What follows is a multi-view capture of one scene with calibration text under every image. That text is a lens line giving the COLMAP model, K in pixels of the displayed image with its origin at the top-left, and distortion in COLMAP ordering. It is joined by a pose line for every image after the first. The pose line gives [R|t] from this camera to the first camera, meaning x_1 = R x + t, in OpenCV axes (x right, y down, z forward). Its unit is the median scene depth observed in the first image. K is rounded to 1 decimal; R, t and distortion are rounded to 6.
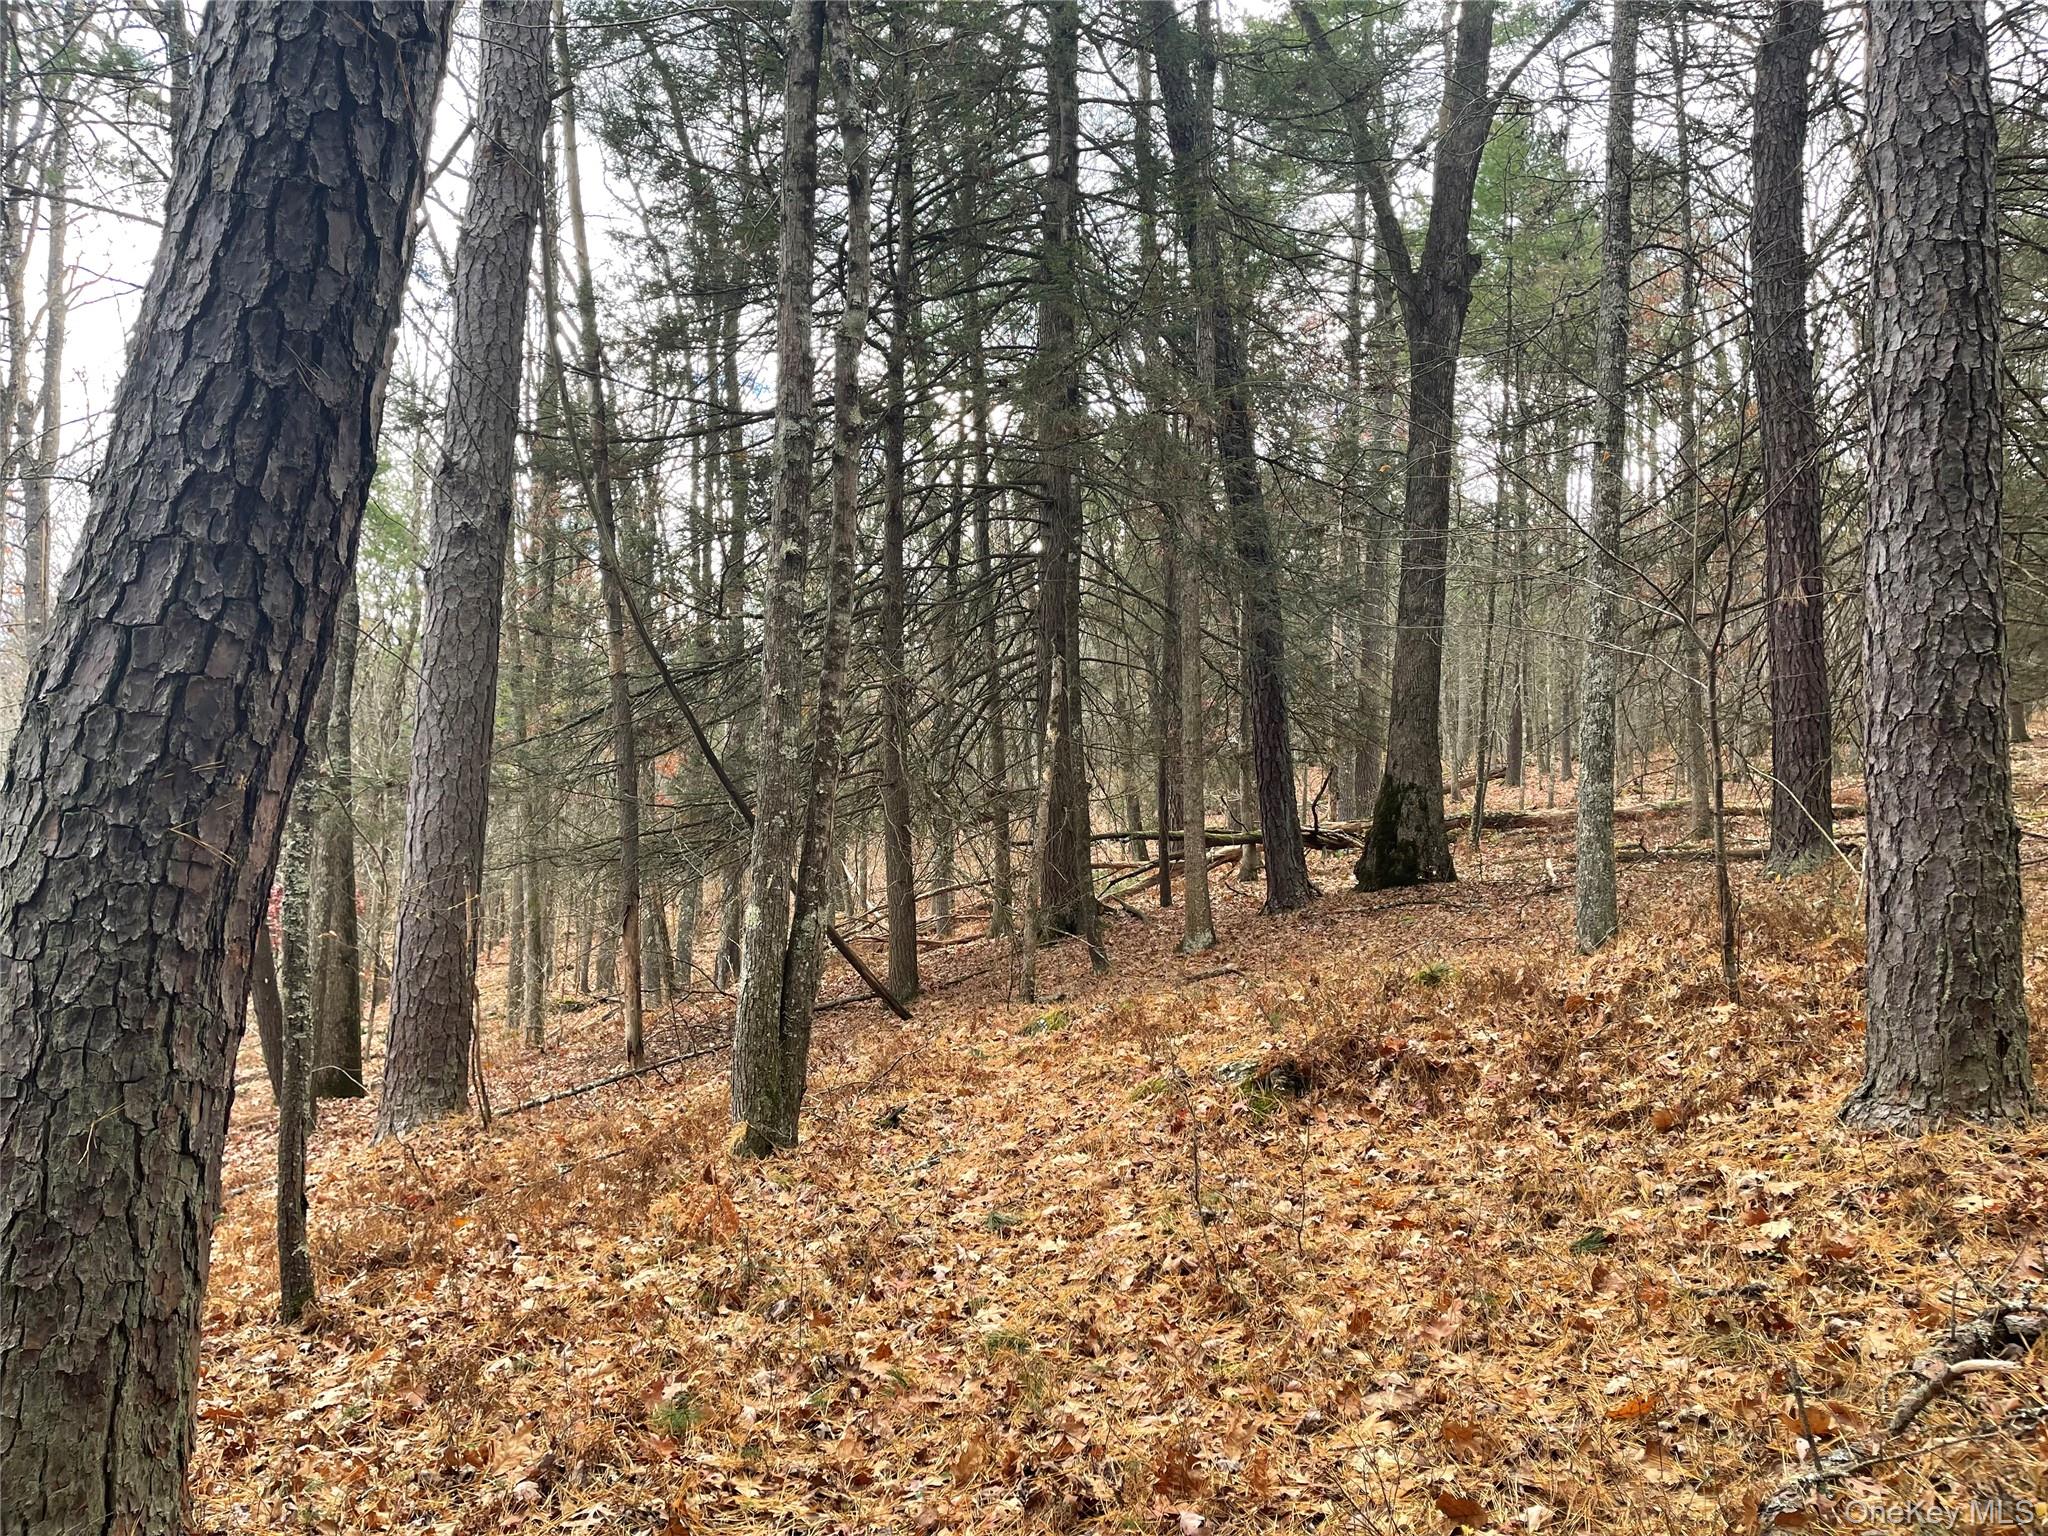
lens RADIAL K [[1565.4, 0, 1023.4], [0, 1565.4, 771.6], [0, 0, 1]] dist [0.048483, -0.060084]
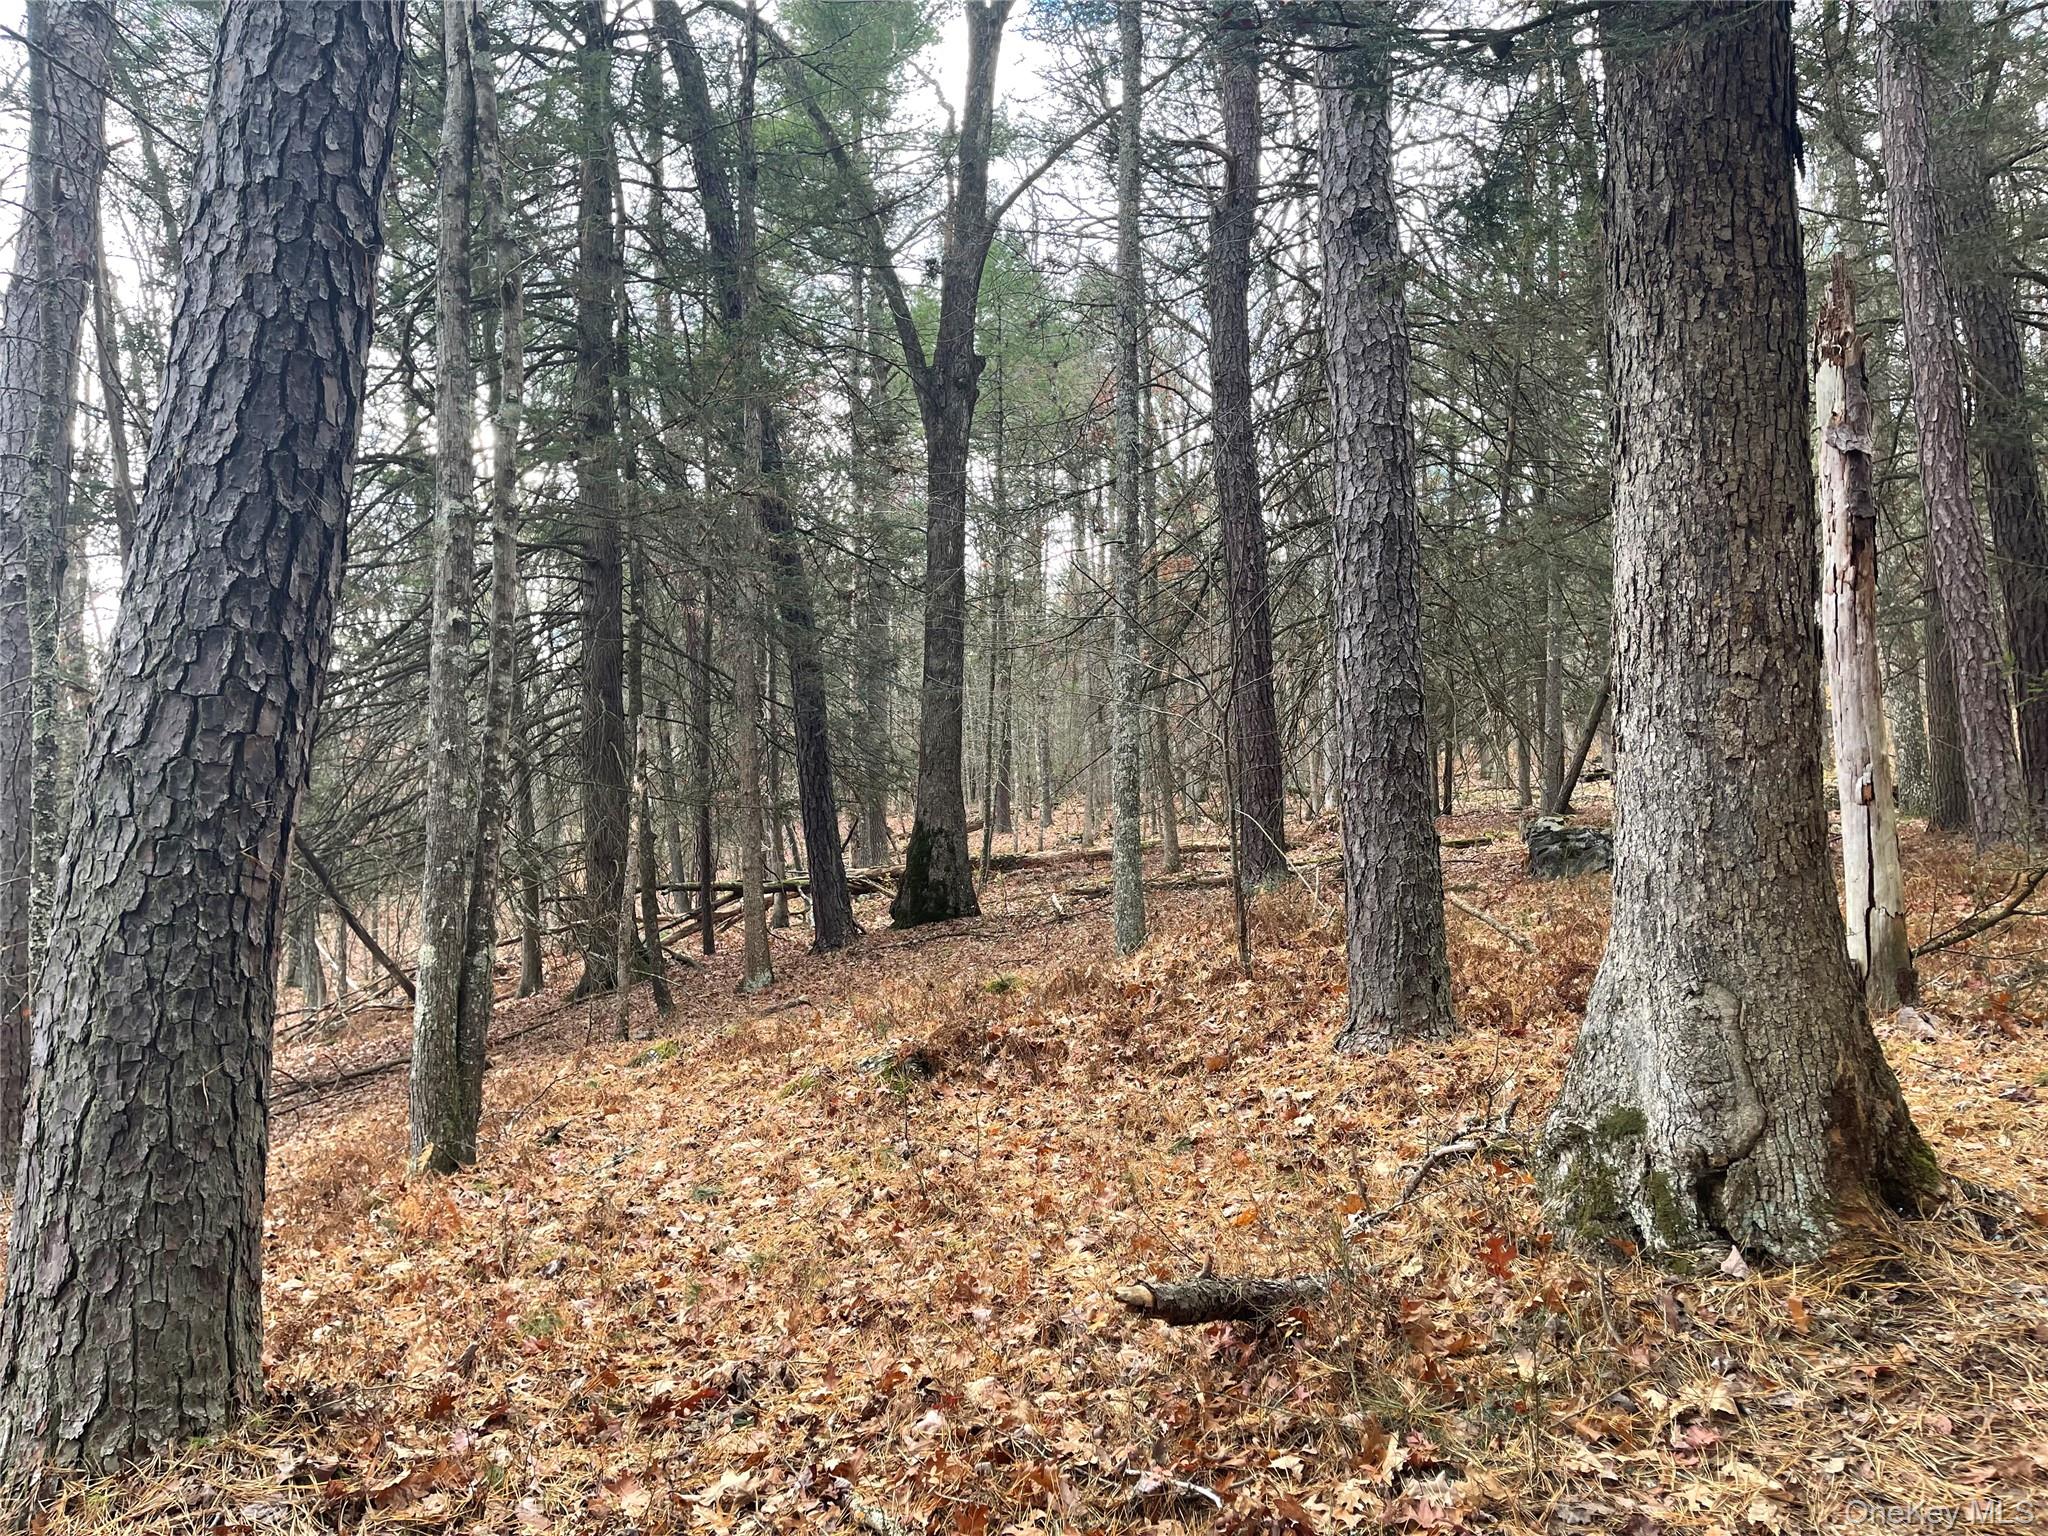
lens RADIAL K [[1565.4, 0, 1022.9], [0, 1565.4, 763.1], [0, 0, 1]] dist [0.048483, -0.060084]
pose [[0.947526, -0.009126, 0.319548, -0.169776], [0.022122, 0.999068, -0.037063, 0.012560], [-0.318912, 0.042187, 0.946845, -0.216212]]
